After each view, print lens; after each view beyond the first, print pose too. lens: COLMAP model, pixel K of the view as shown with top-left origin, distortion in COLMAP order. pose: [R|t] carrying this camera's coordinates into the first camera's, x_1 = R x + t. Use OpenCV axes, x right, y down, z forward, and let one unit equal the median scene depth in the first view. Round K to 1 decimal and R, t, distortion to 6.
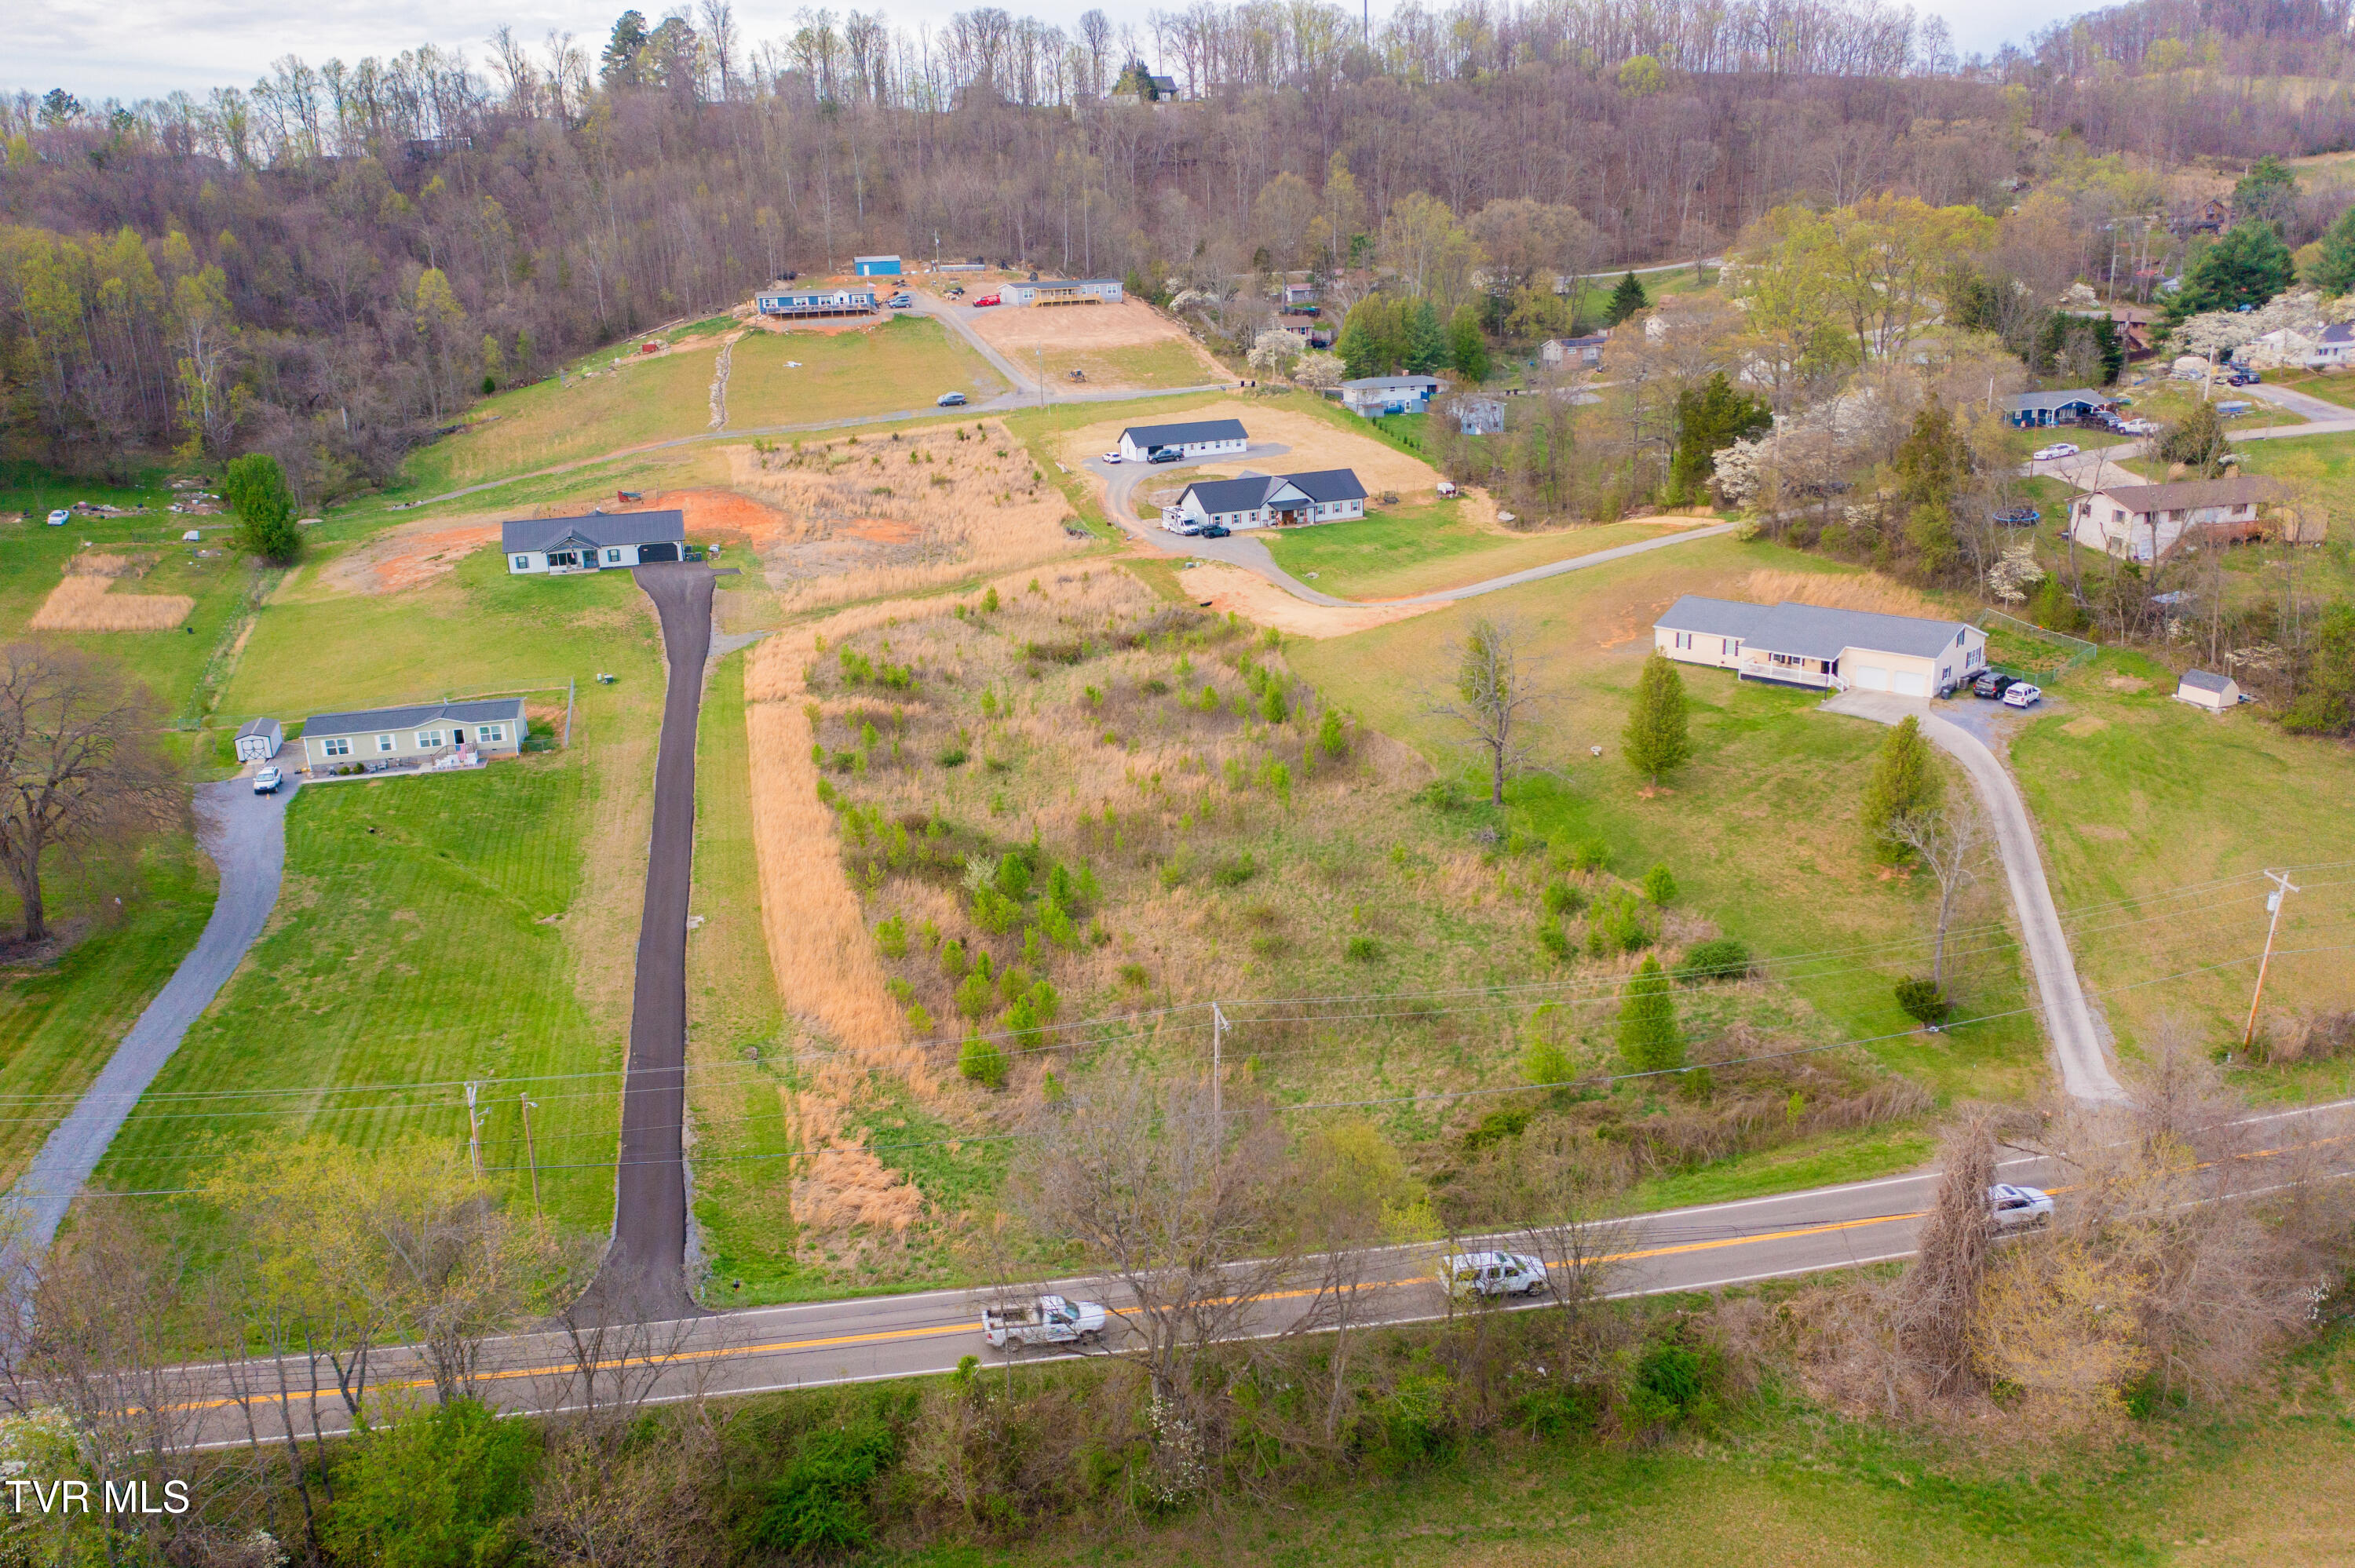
lens RADIAL K [[1870.5, 0, 1178.6], [0, 1870.5, 775.3], [0, 0, 1]] dist [-0.008172, 0.009805]
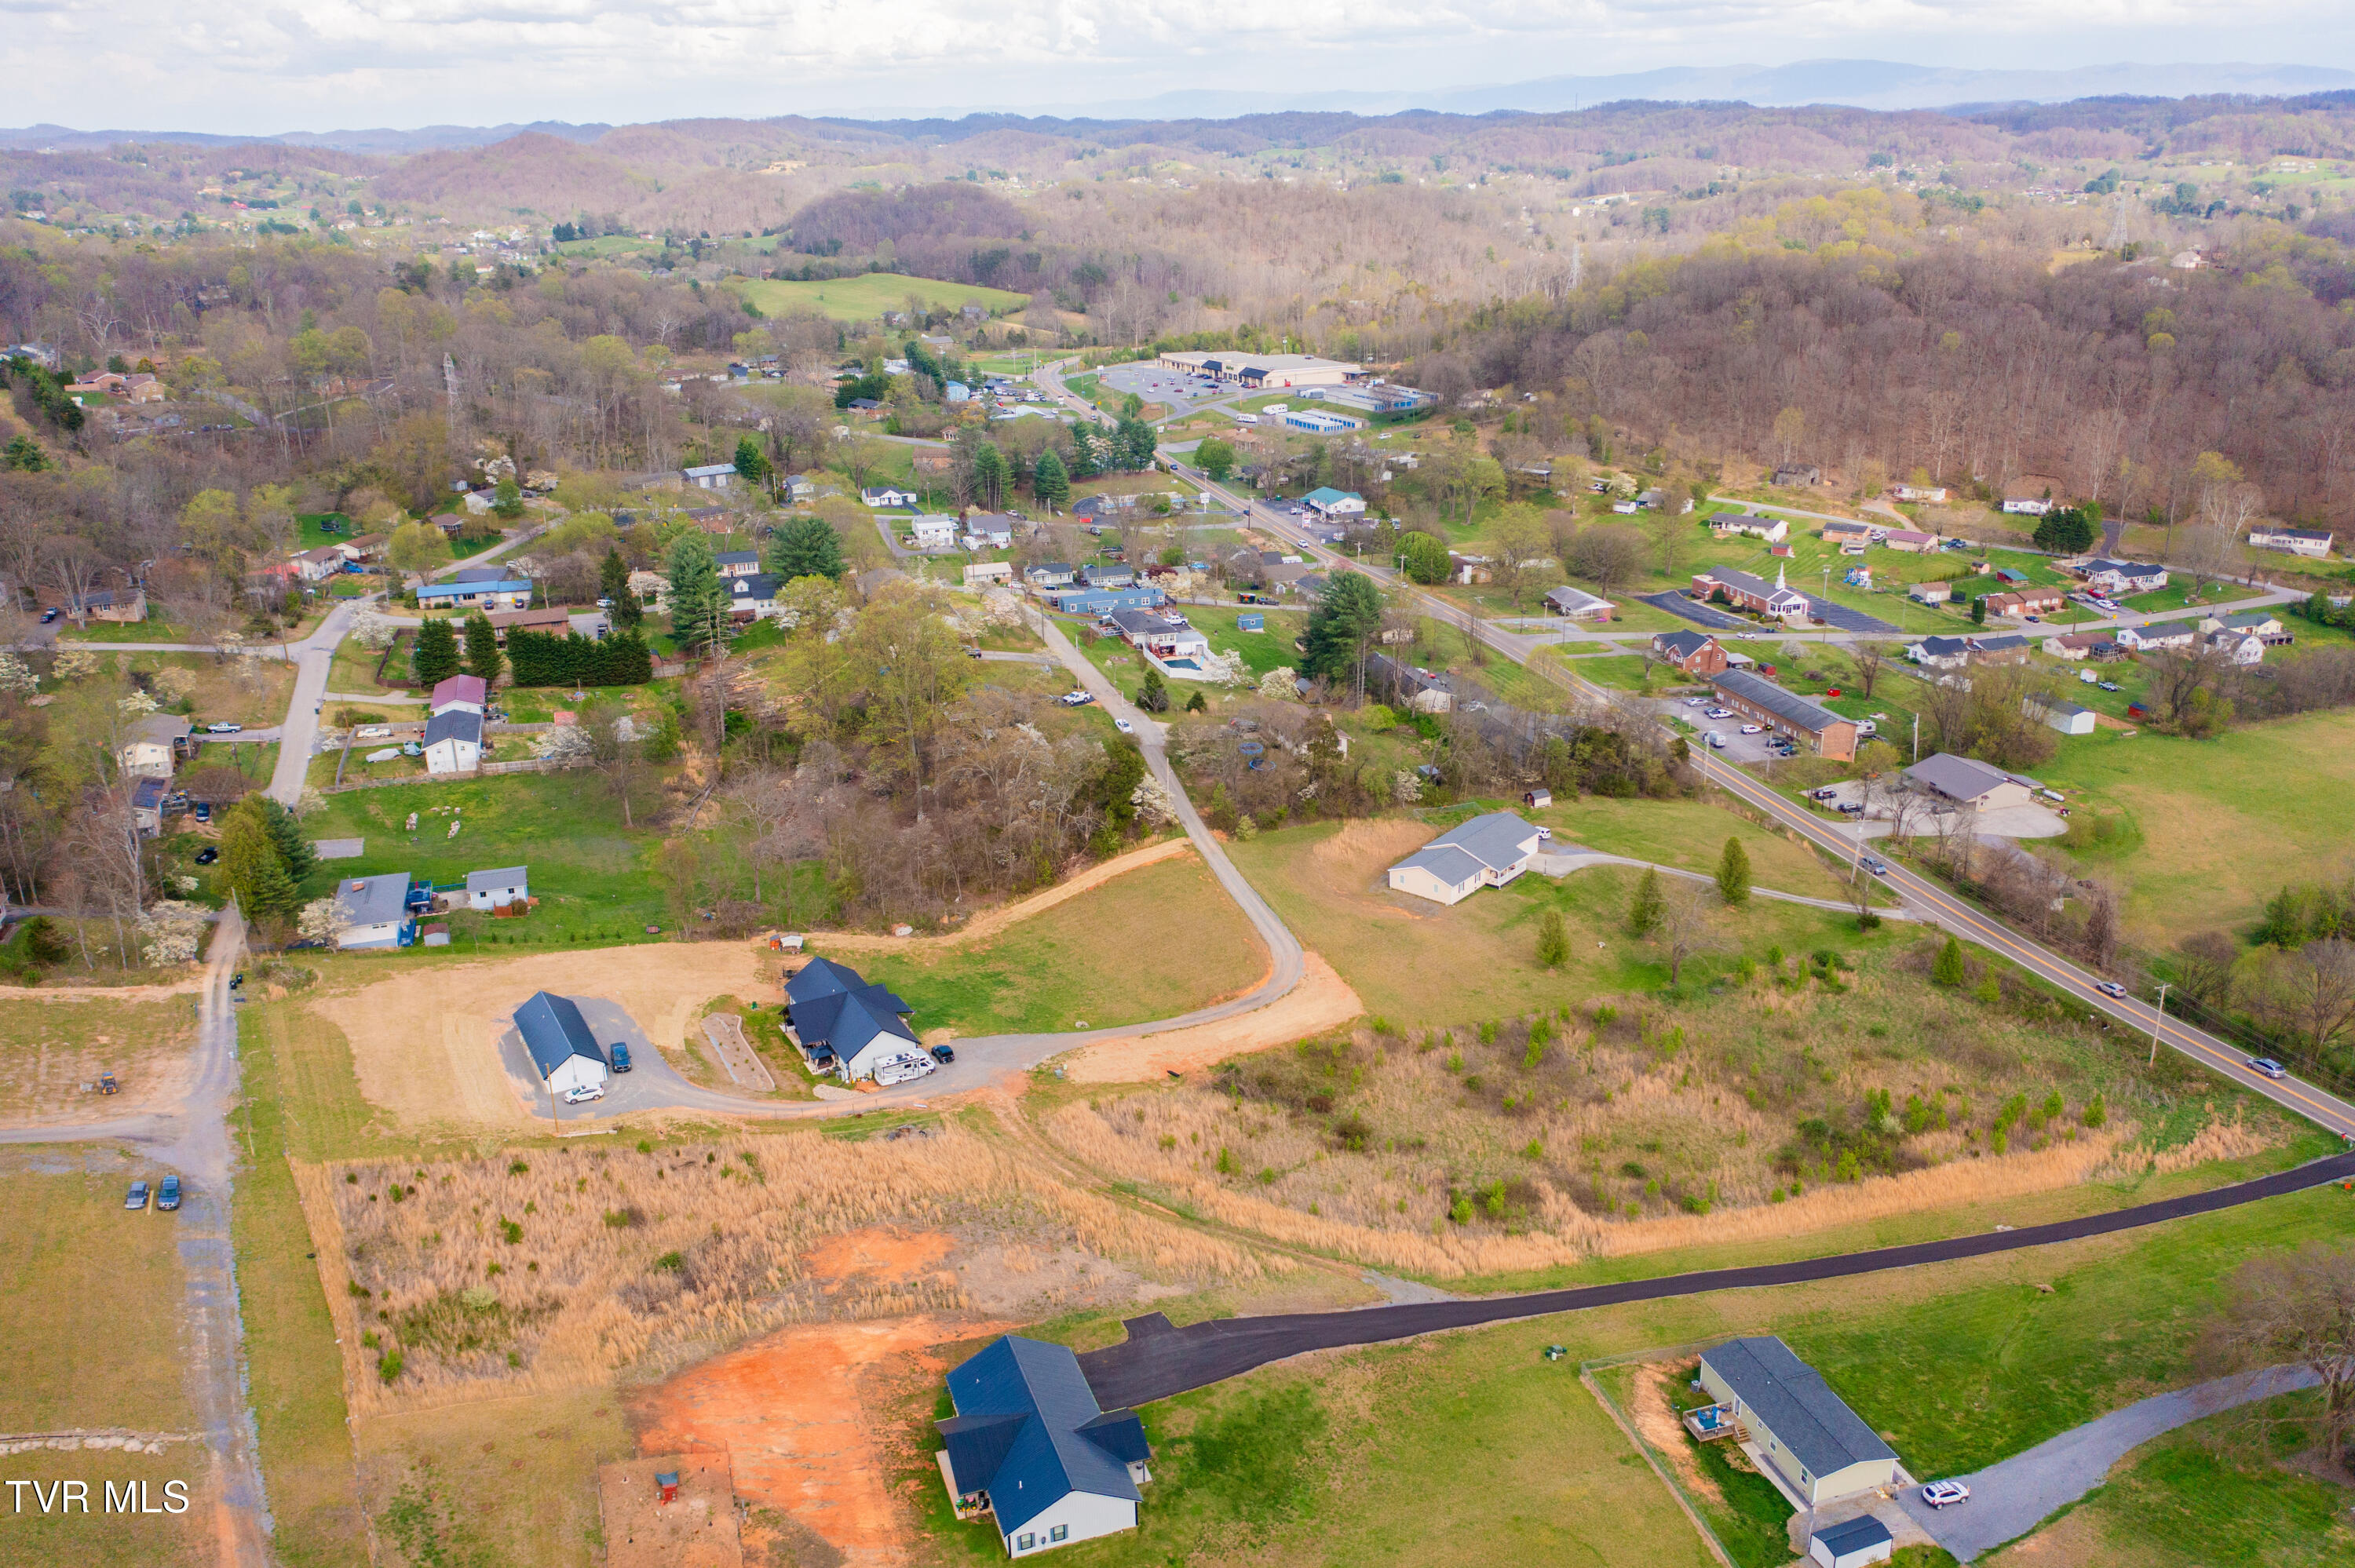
lens RADIAL K [[1870.5, 0, 1178.6], [0, 1870.5, 775.3], [0, 0, 1]] dist [-0.008172, 0.009805]
pose [[-0.075687, -0.298368, 0.951445, -0.840878], [0.312238, 0.899103, 0.306792, -0.505580], [-0.946984, 0.320297, 0.025112, 0.808355]]
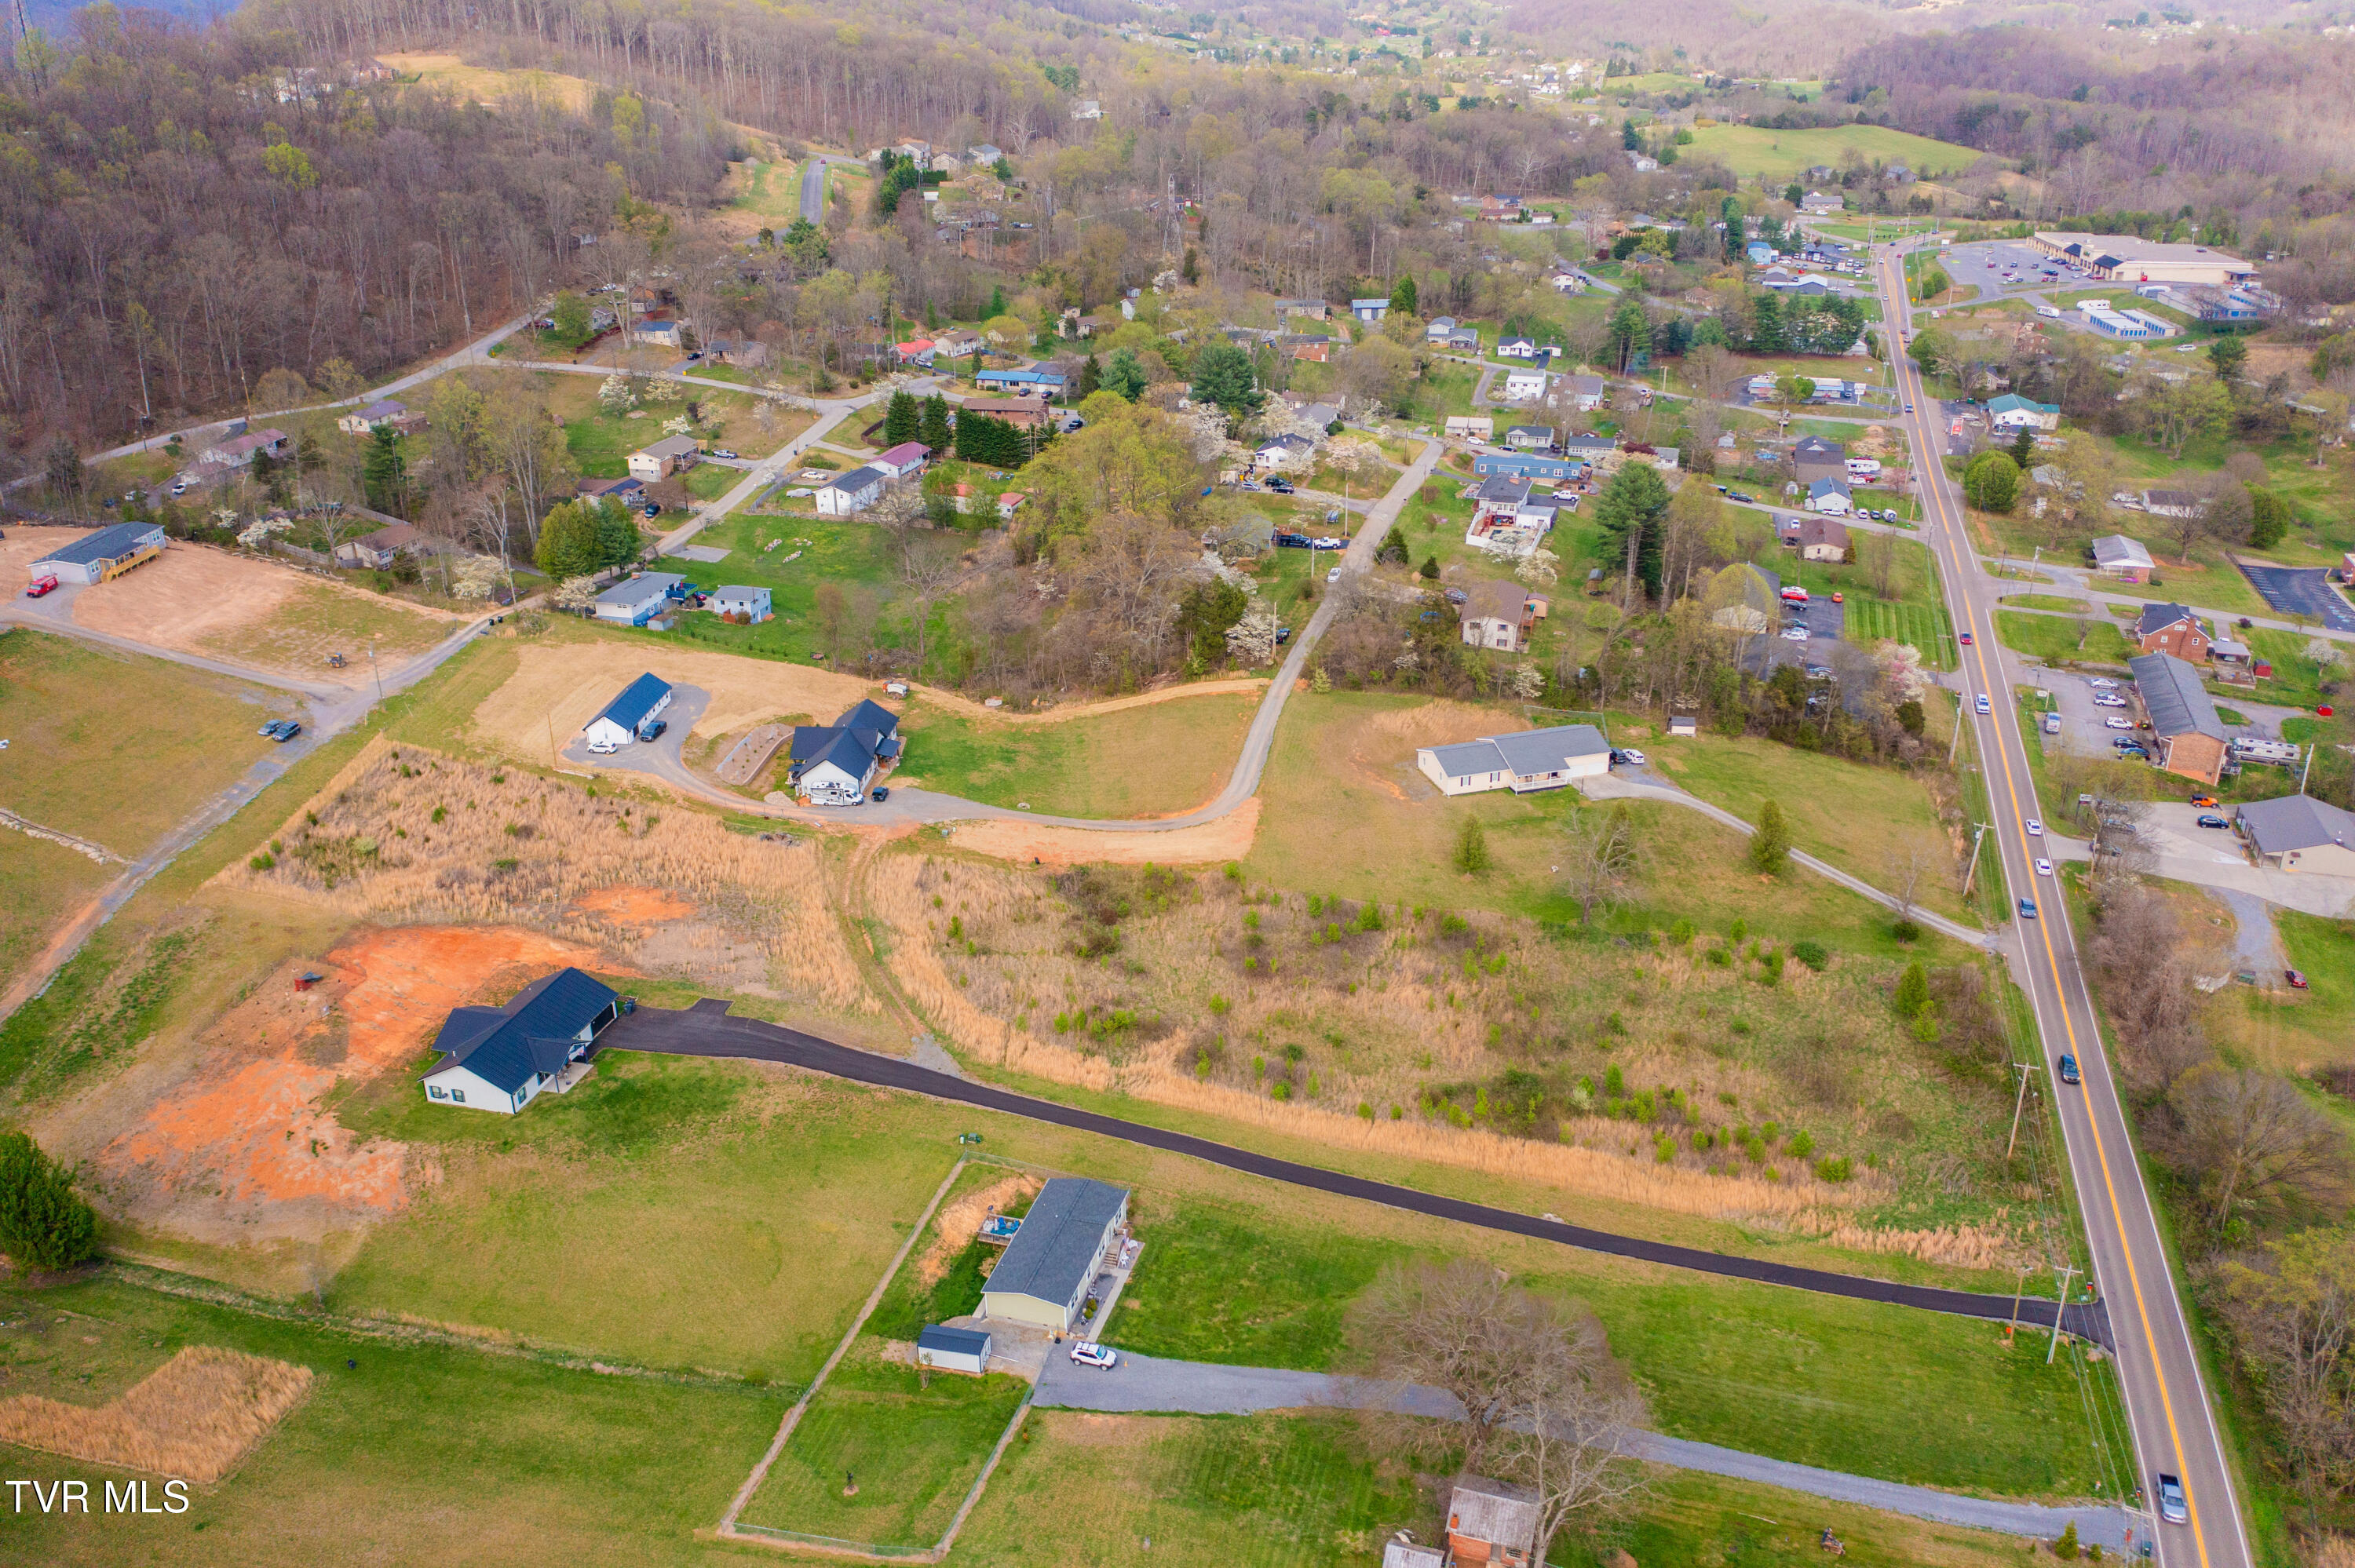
lens RADIAL K [[1870.5, 0, 1178.6], [0, 1870.5, 775.3], [0, 0, 1]] dist [-0.008172, 0.009805]
pose [[0.496232, -0.319773, 0.807155, -0.781631], [0.251511, 0.942780, 0.218877, -0.336795], [-0.830961, 0.094394, 0.548265, 0.234990]]
